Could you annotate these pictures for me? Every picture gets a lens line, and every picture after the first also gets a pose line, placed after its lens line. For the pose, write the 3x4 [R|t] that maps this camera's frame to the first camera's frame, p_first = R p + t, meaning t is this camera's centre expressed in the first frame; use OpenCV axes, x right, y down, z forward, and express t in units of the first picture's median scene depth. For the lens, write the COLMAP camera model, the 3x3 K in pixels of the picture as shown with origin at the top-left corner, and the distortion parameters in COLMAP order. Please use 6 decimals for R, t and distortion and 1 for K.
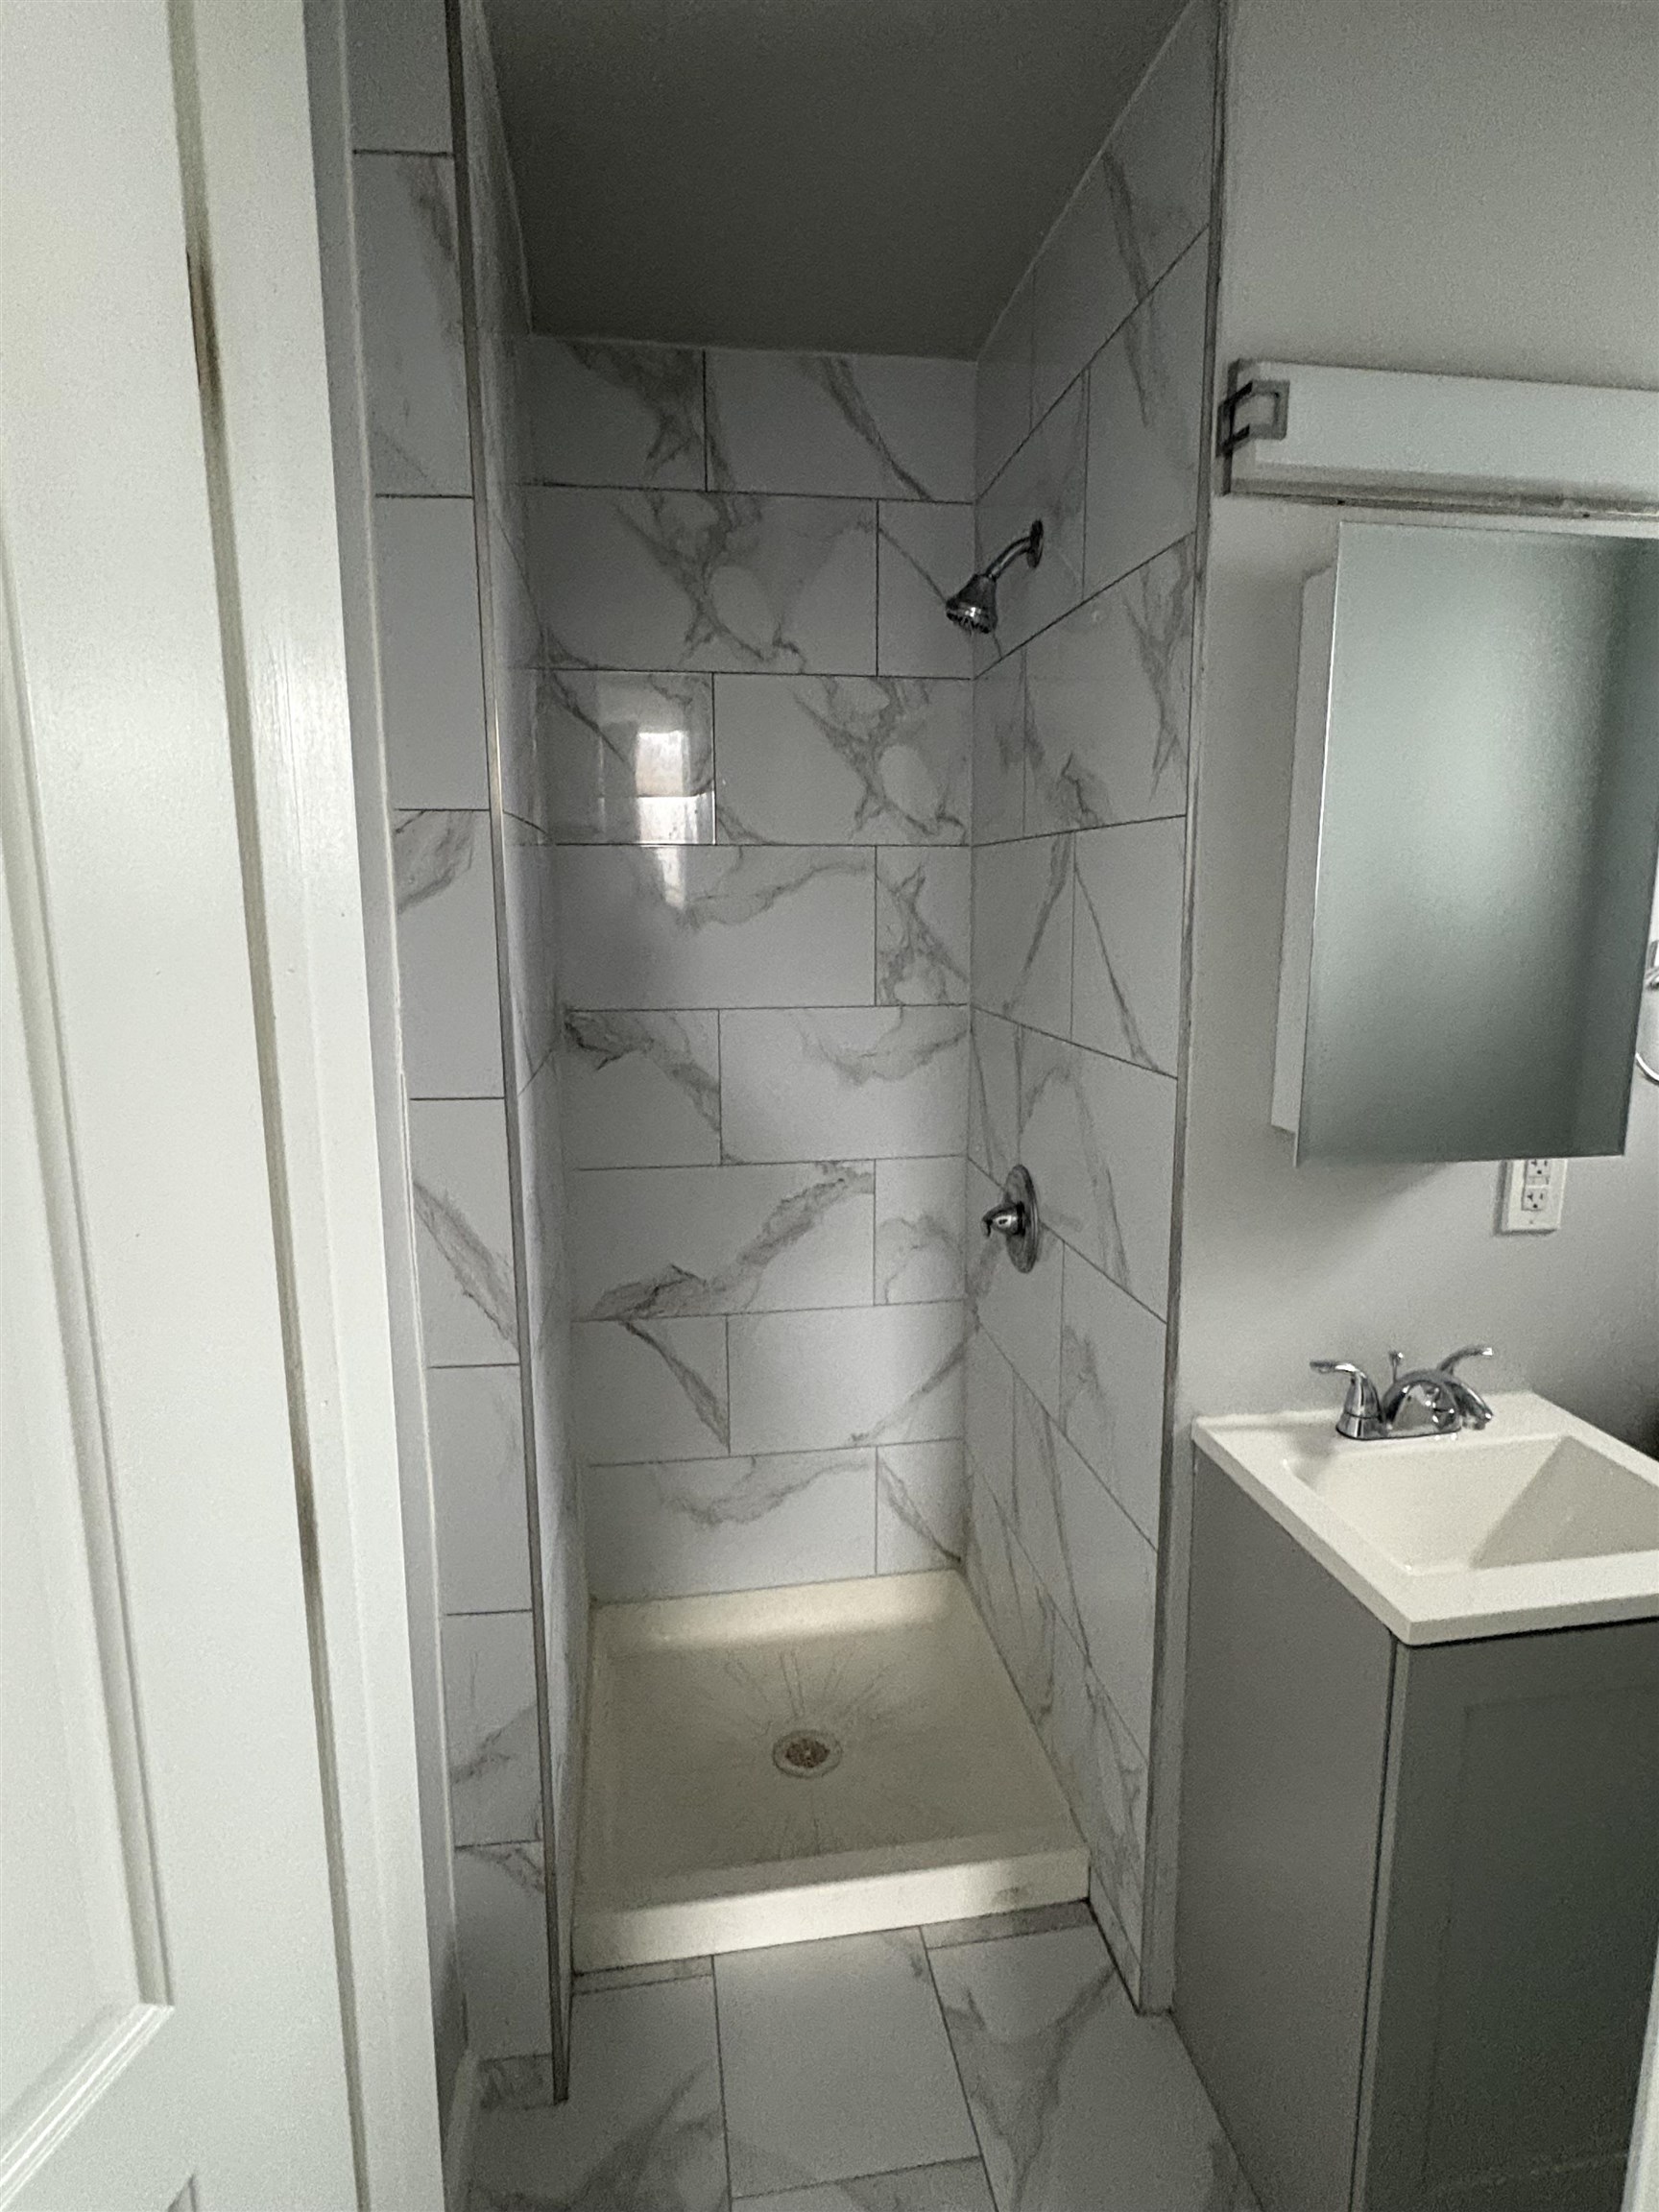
lens RADIAL K [[1203.9, 0, 834.6], [0, 1203.9, 1107.5], [0, 0, 1]] dist [0.001370, 0.000365]
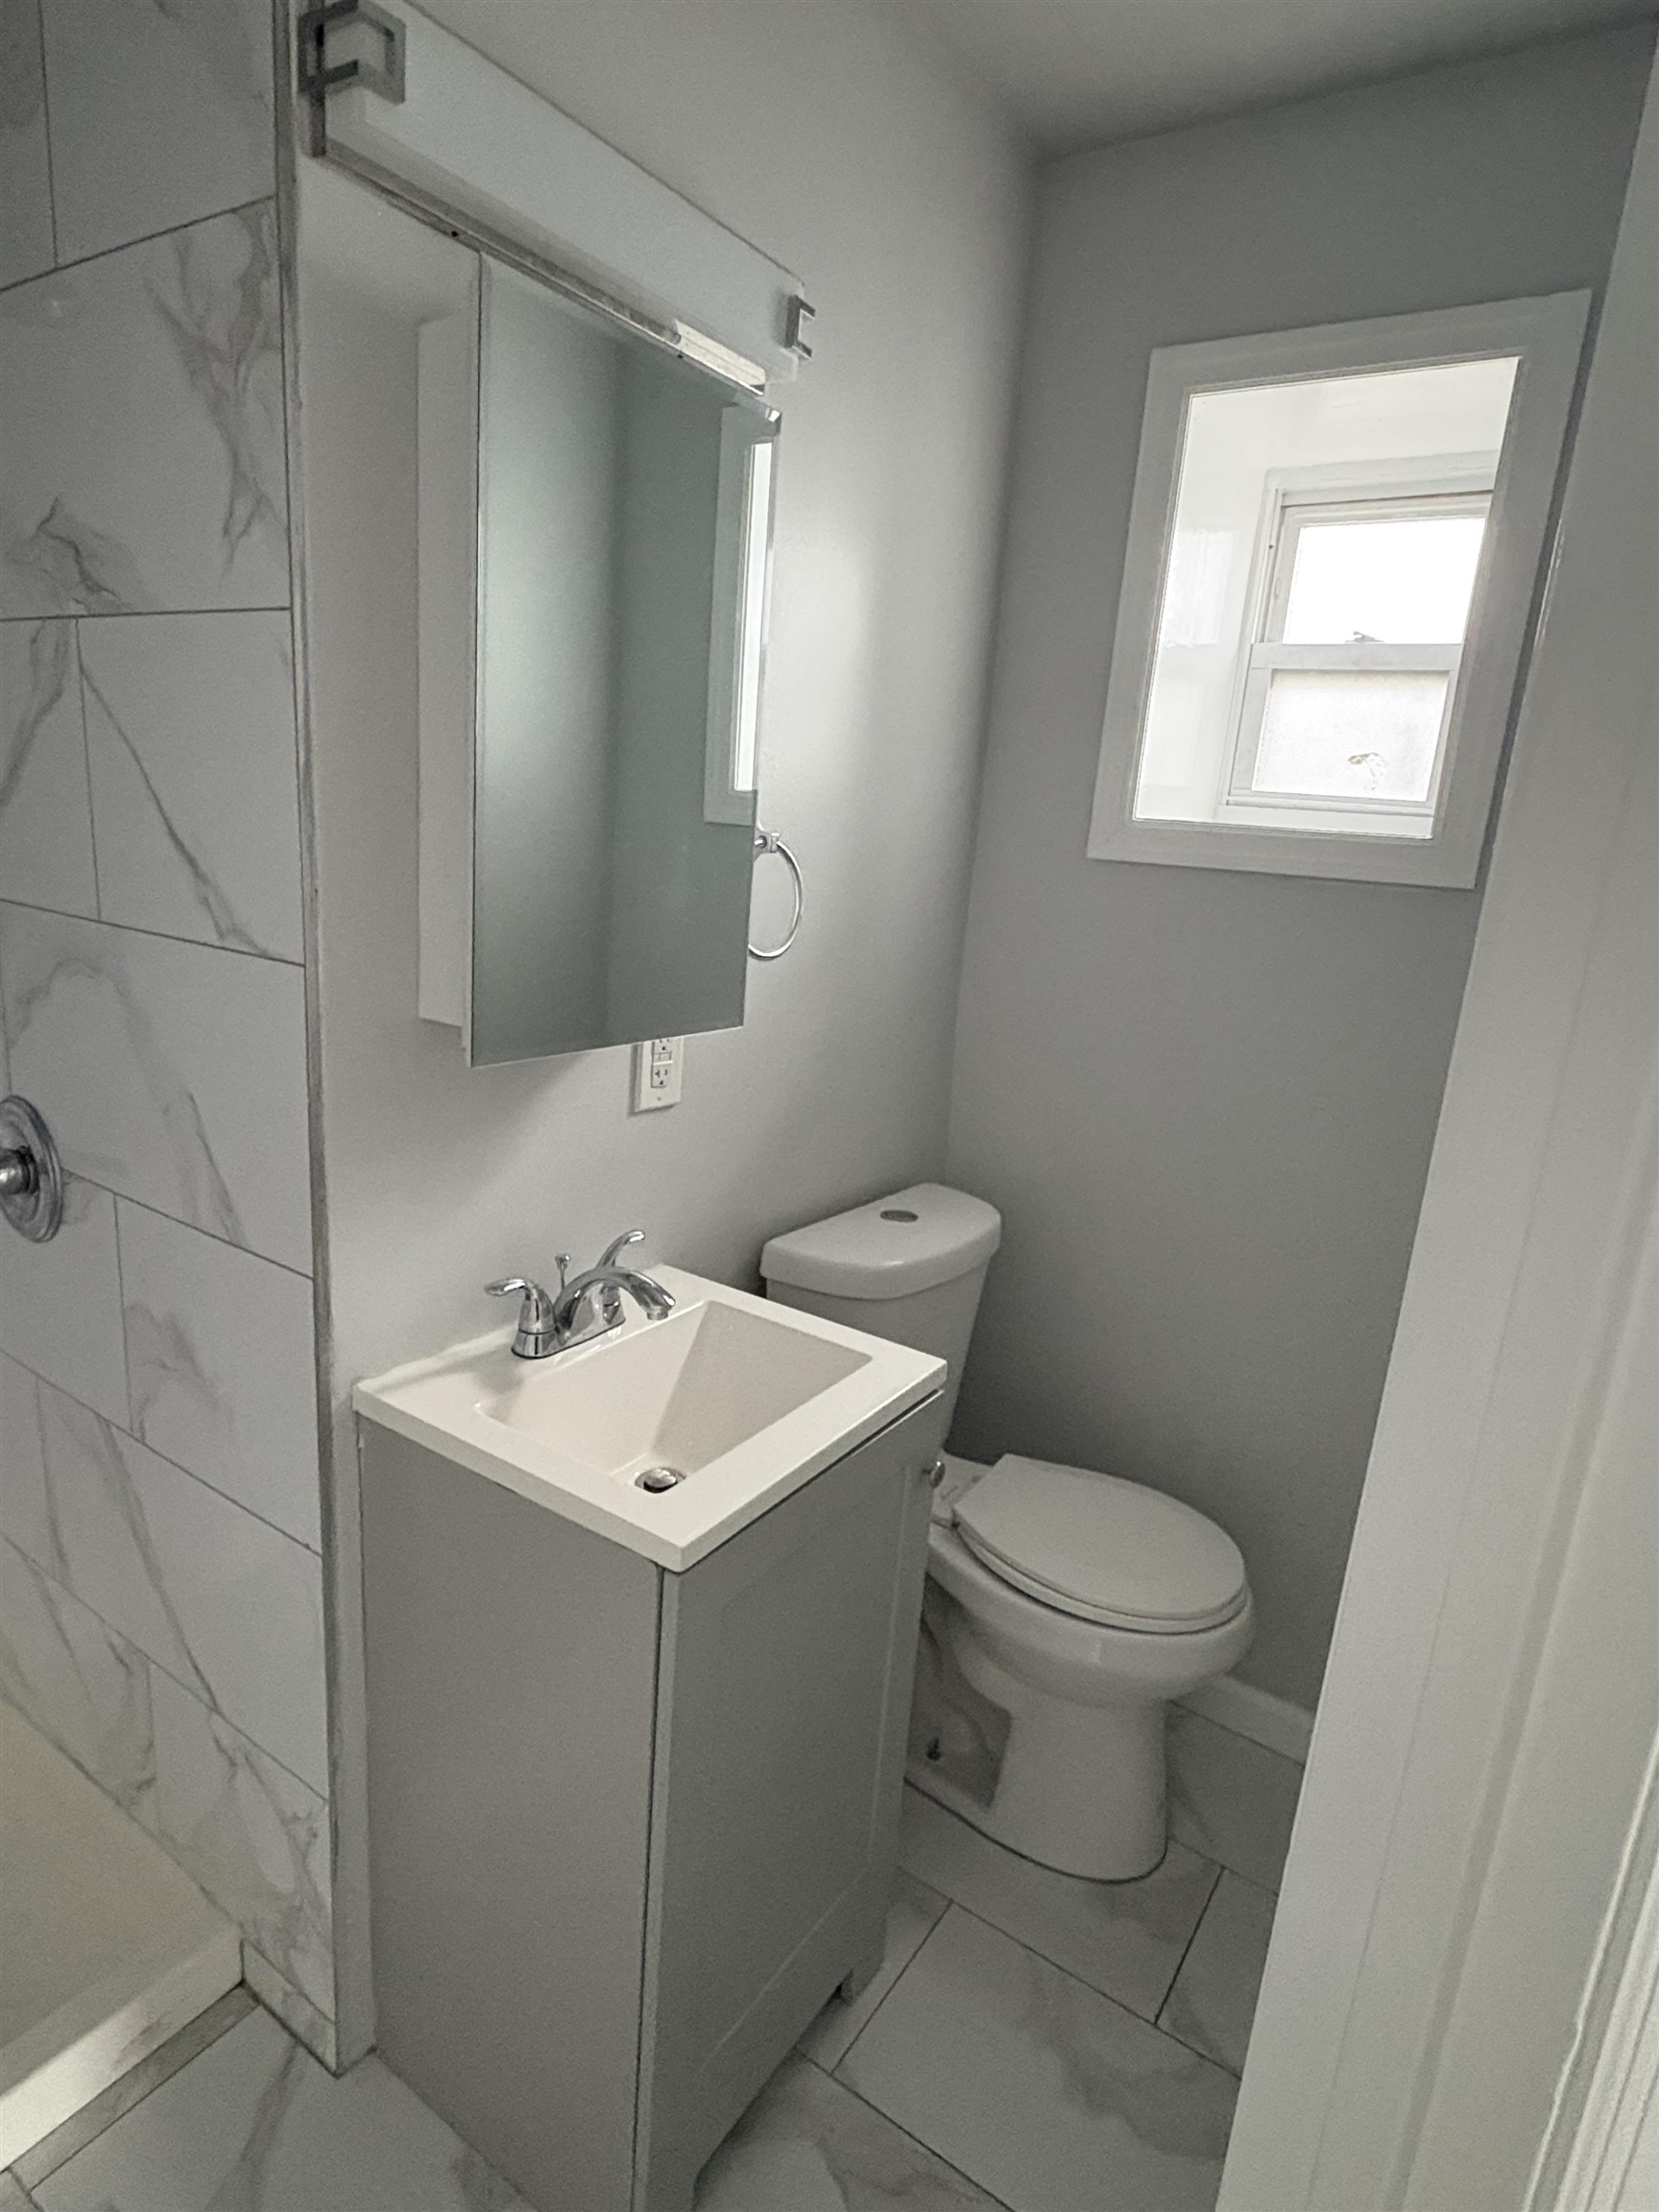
lens RADIAL K [[1203.9, 0, 834.6], [0, 1203.9, 1107.5], [0, 0, 1]] dist [0.001370, 0.000365]
pose [[0.676027, -0.116361, 0.727631, -0.053673], [0.046901, 0.992246, 0.115102, -0.006523], [-0.735382, -0.043686, 0.676243, 0.218533]]
